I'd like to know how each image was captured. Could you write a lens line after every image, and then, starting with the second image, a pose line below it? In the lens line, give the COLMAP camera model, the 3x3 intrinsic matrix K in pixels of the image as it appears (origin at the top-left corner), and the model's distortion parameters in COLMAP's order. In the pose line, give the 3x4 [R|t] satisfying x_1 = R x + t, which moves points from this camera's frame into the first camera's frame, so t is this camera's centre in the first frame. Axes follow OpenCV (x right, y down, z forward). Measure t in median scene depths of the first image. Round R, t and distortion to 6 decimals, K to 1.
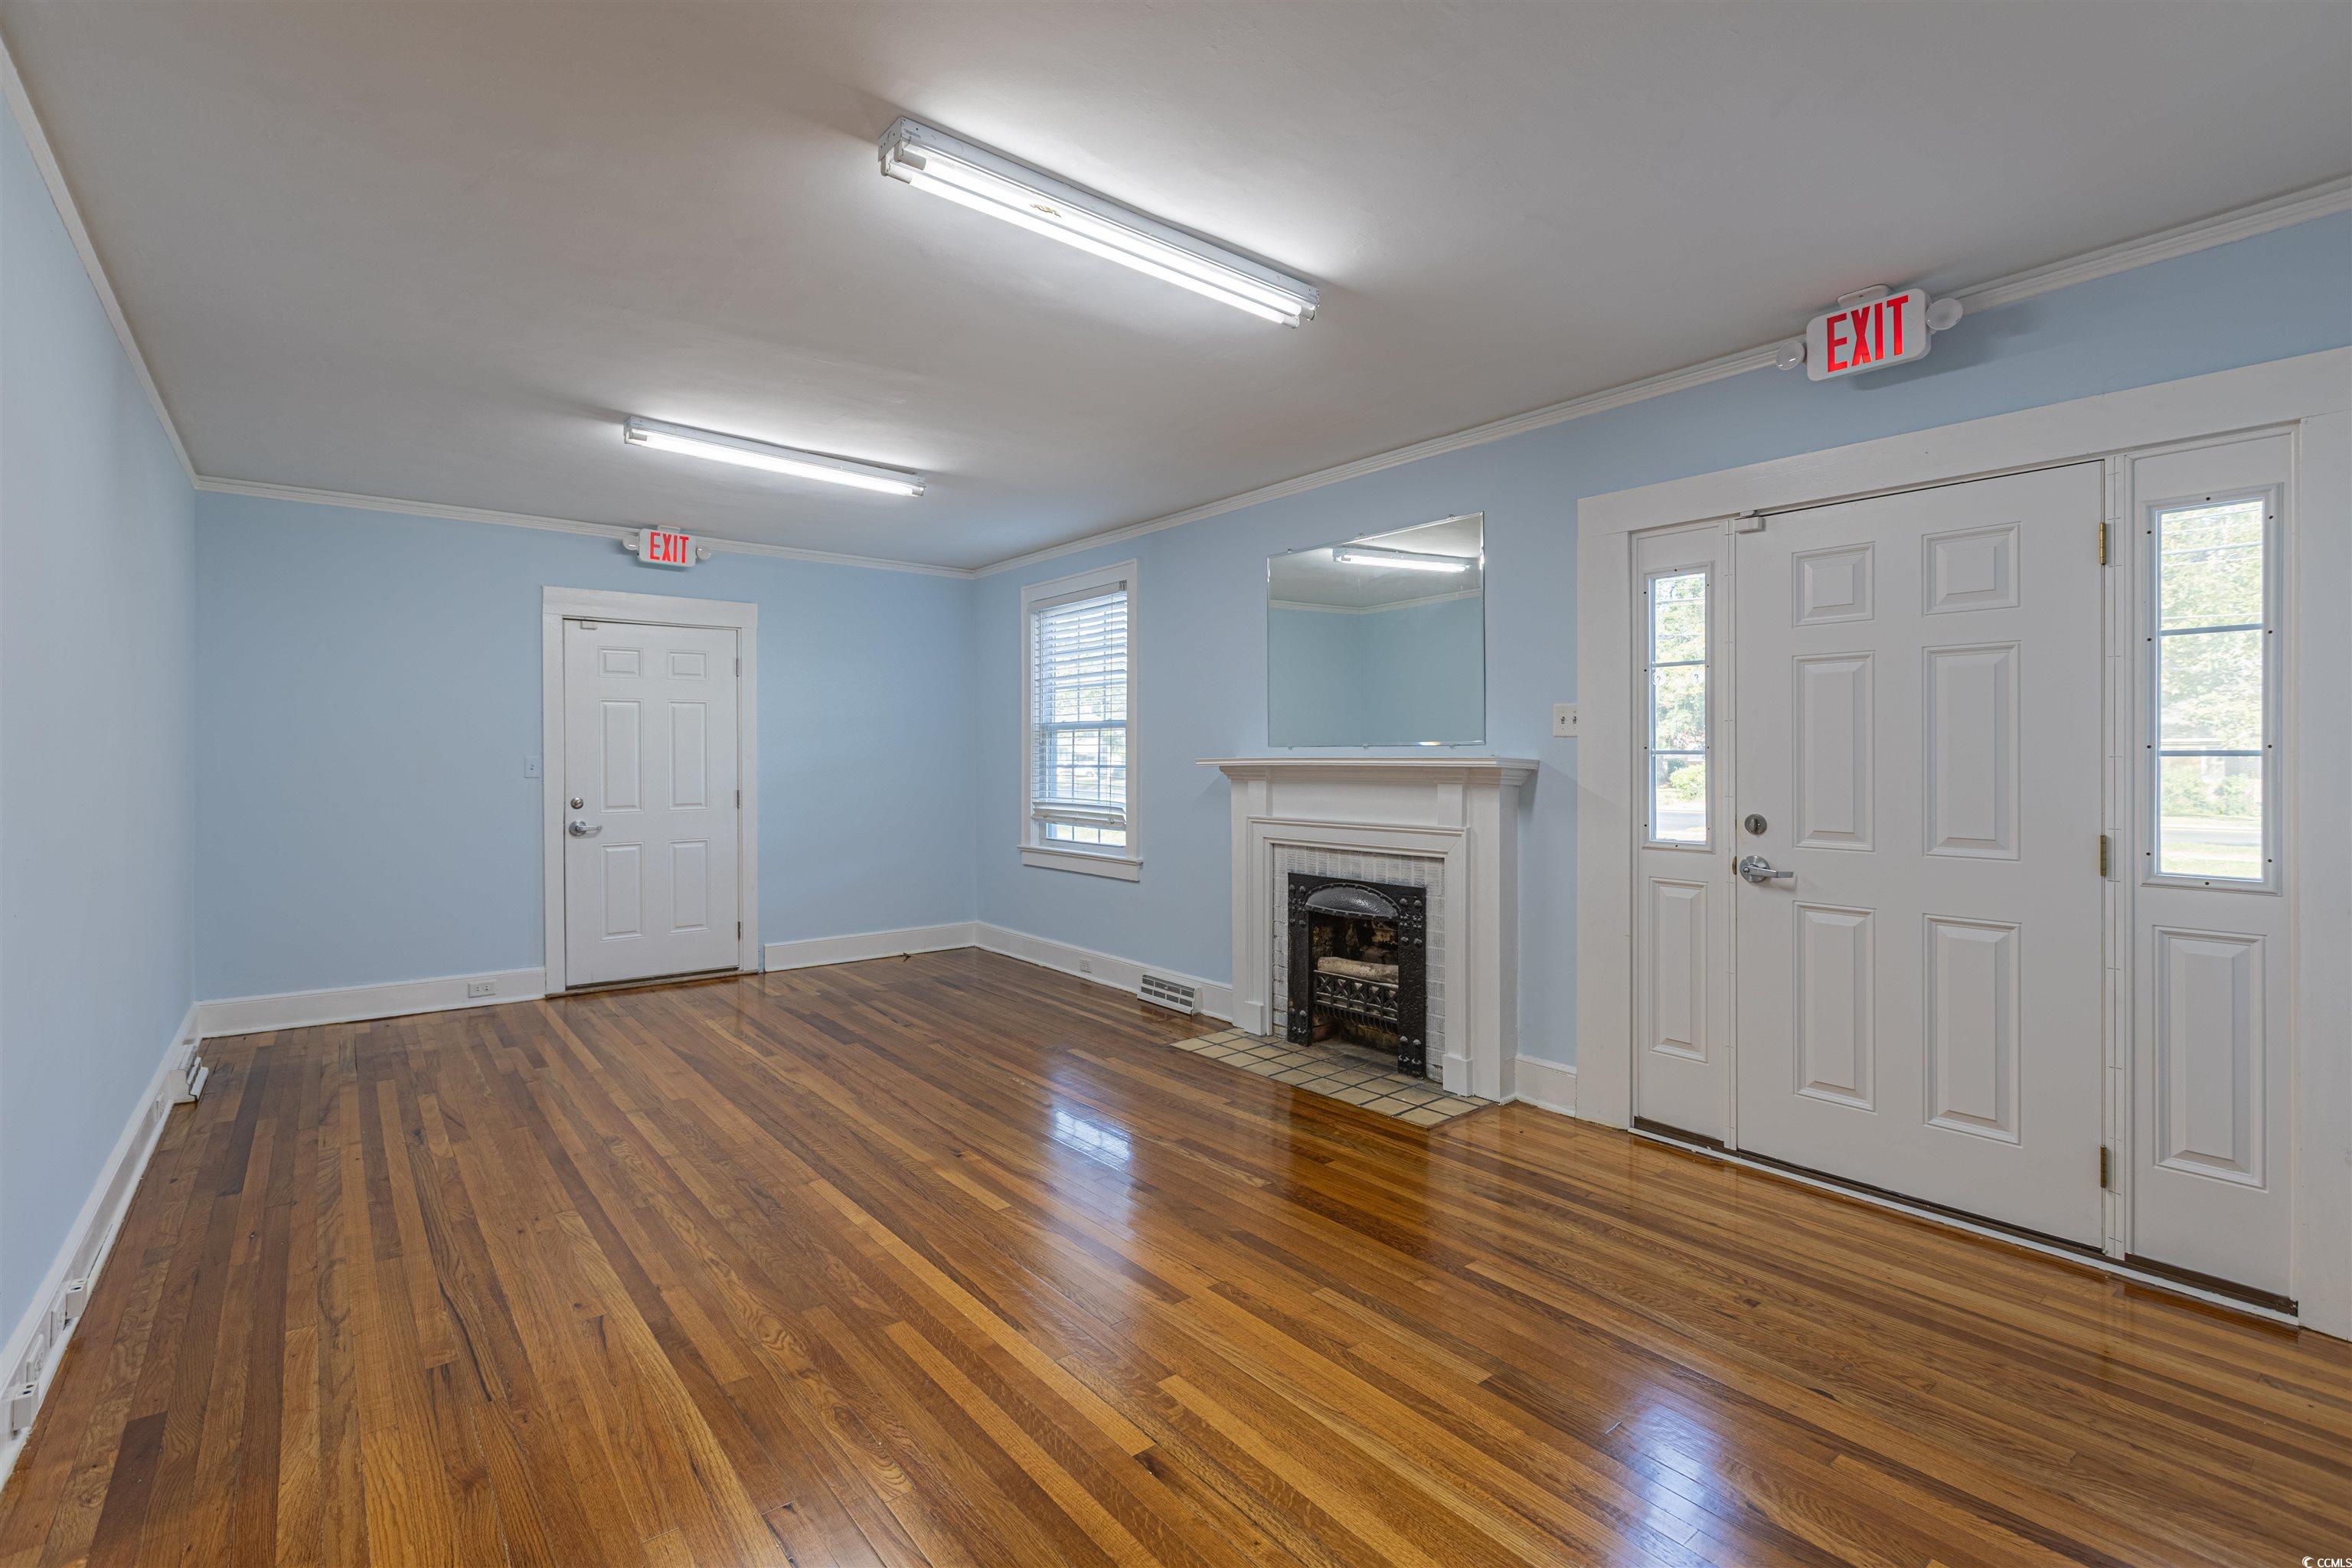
lens RADIAL K [[1029.4, 0, 1168.0], [0, 1029.4, 766.2], [0, 0, 1]] dist [-0.000549, -0.000680]
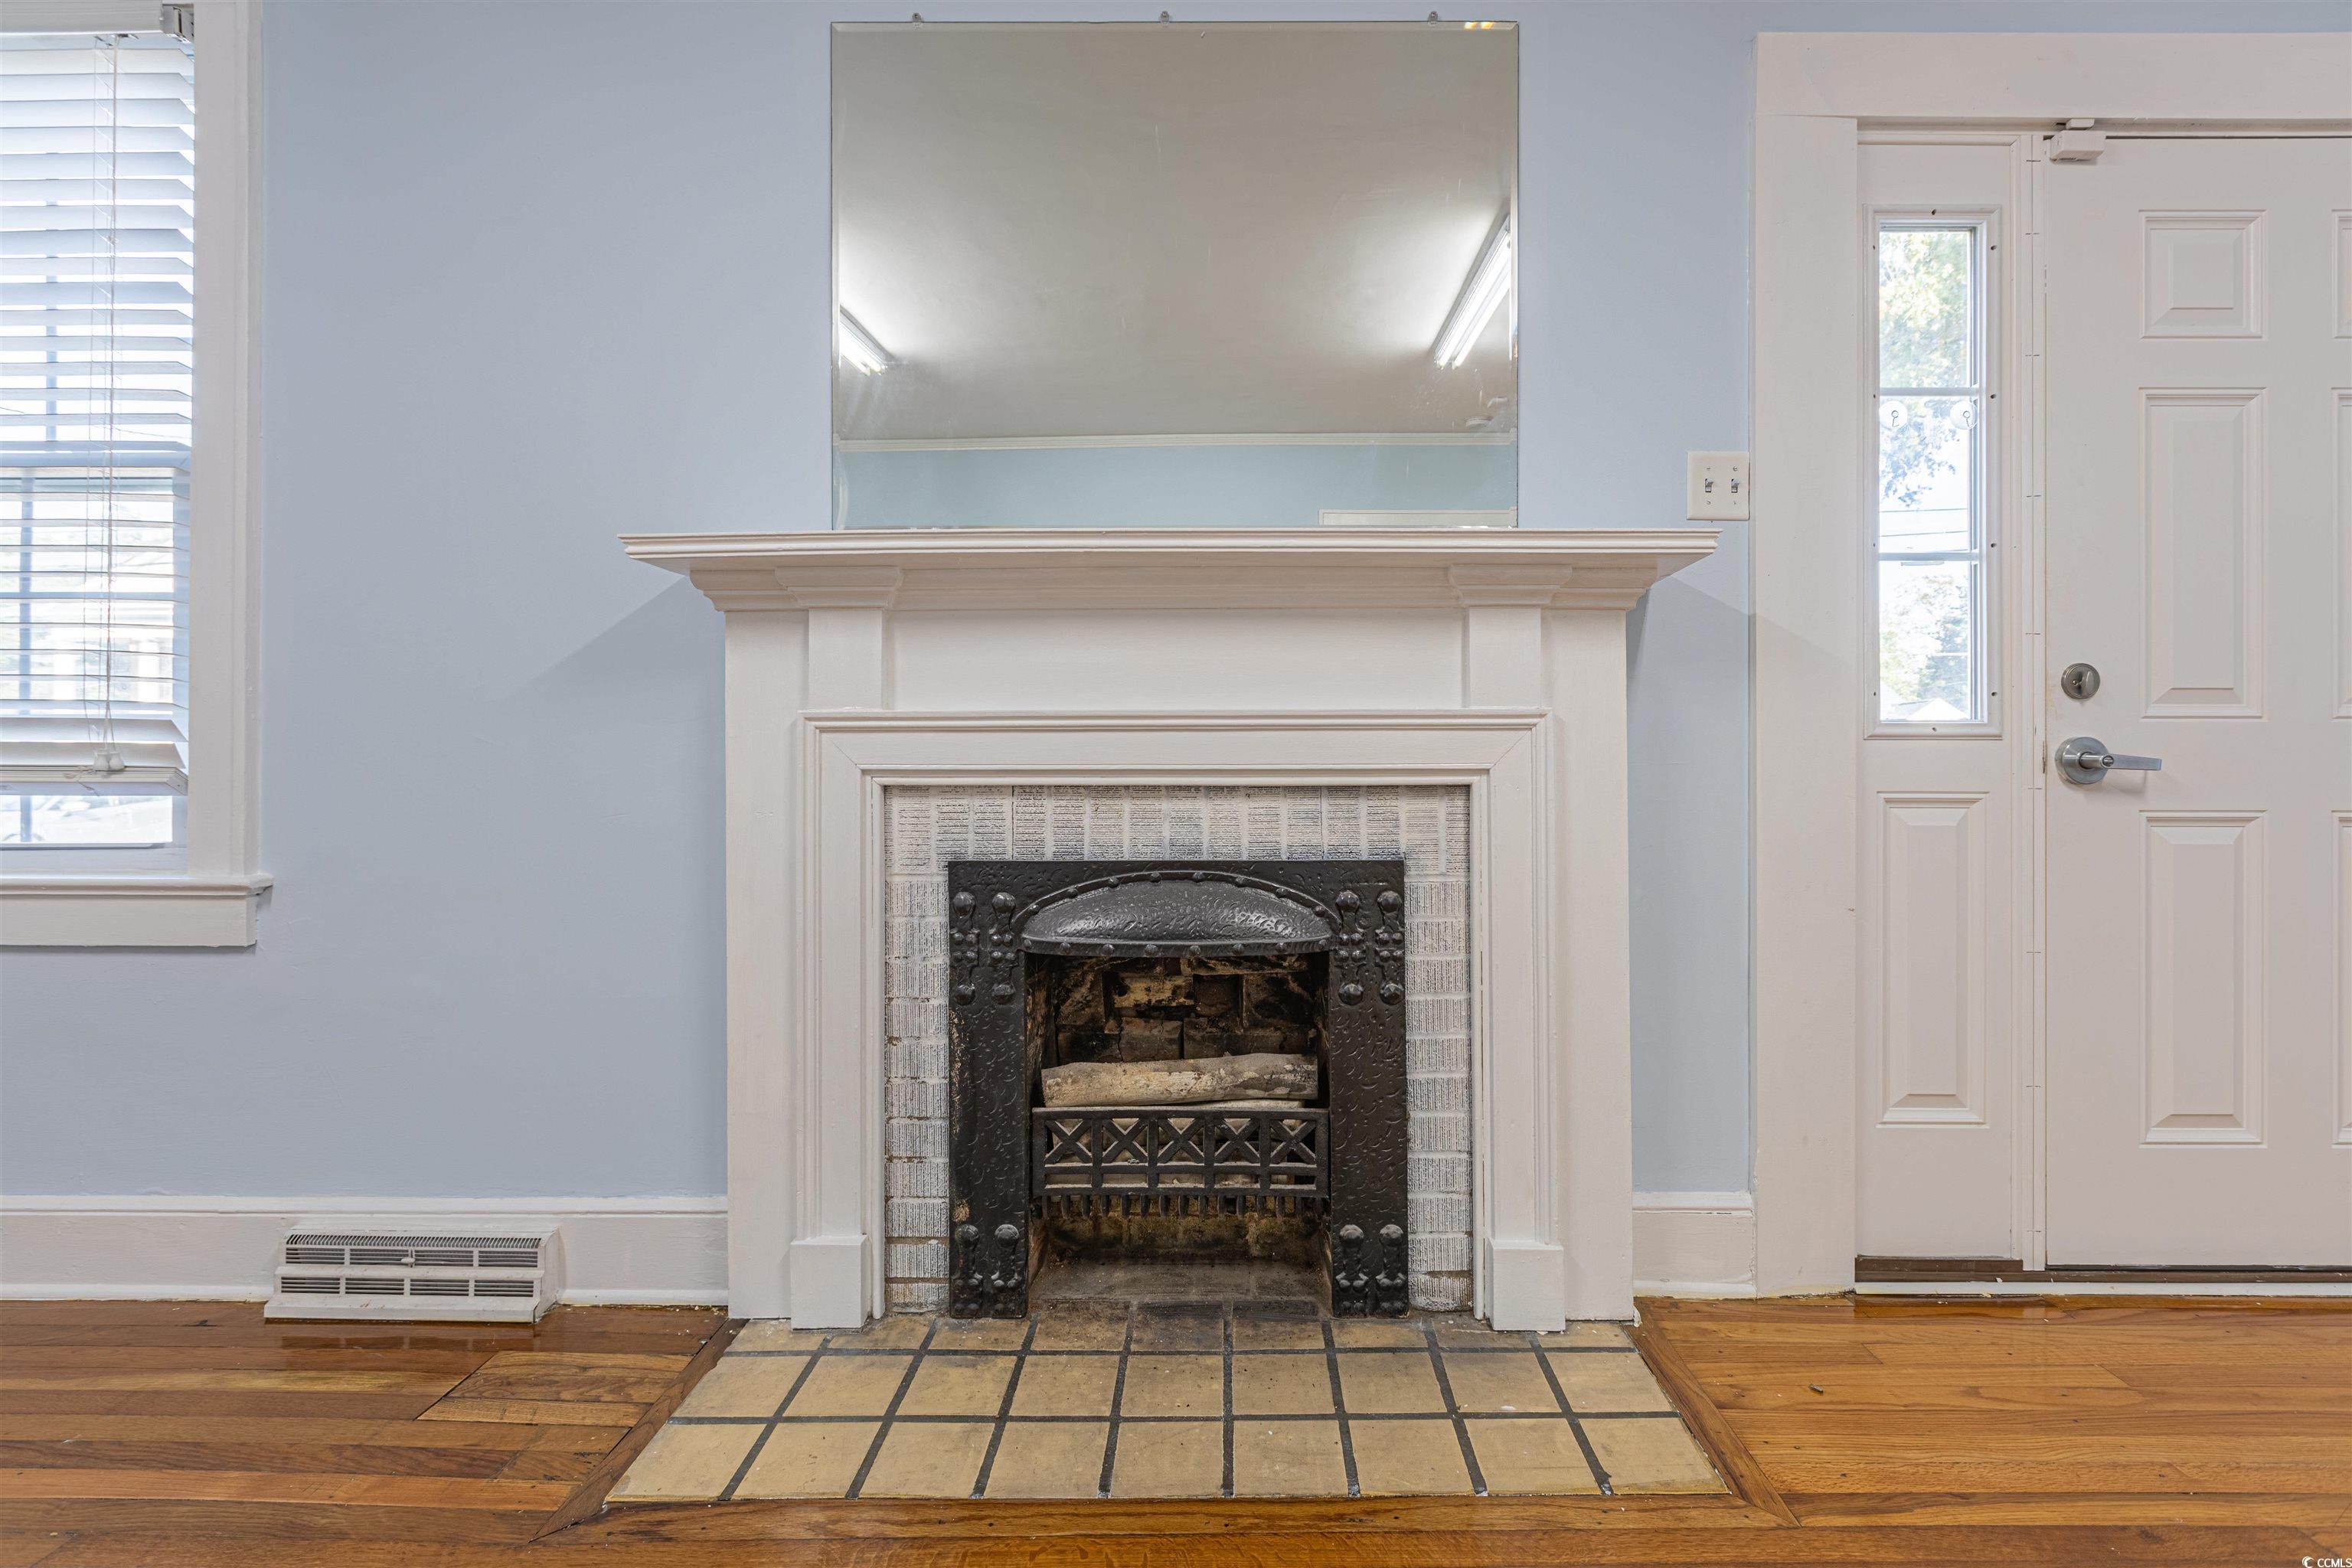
lens RADIAL K [[1029.4, 0, 1168.0], [0, 1029.4, 766.2], [0, 0, 1]] dist [-0.000549, -0.000680]
pose [[0.626508, 0.005995, 0.779392, -0.134520], [0.002575, 0.999949, -0.009762, 0.079486], [-0.779411, 0.008123, 0.626461, 0.768416]]
